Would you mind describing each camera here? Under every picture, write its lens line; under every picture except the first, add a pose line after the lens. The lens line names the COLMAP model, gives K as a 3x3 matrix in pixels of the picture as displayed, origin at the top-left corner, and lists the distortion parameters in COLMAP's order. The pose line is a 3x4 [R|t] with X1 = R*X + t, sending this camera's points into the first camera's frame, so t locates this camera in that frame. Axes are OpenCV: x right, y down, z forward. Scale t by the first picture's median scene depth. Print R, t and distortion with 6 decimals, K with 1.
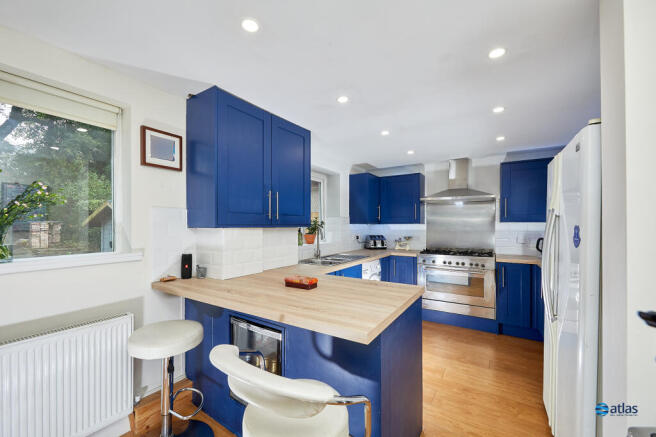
lens RADIAL K [[263.0, 0, 328.0], [0, 263.0, 218.5], [0, 0, 1]] dist [-0.000517, -0.000026]
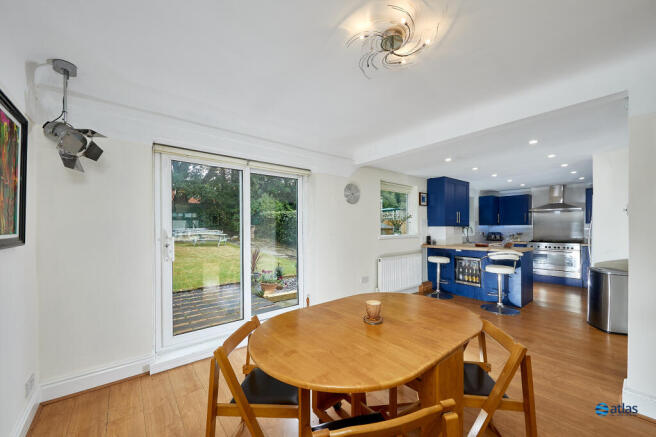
lens RADIAL K [[246.5, 0, 327.1], [0, 246.5, 229.6], [0, 0, 1]] dist [-0.000053, 0.000015]
pose [[0.943754, -0.003118, -0.330633, -0.324667], [0.012550, 0.999573, 0.026397, -0.006085], [0.330410, -0.029062, 0.943390, -0.854552]]
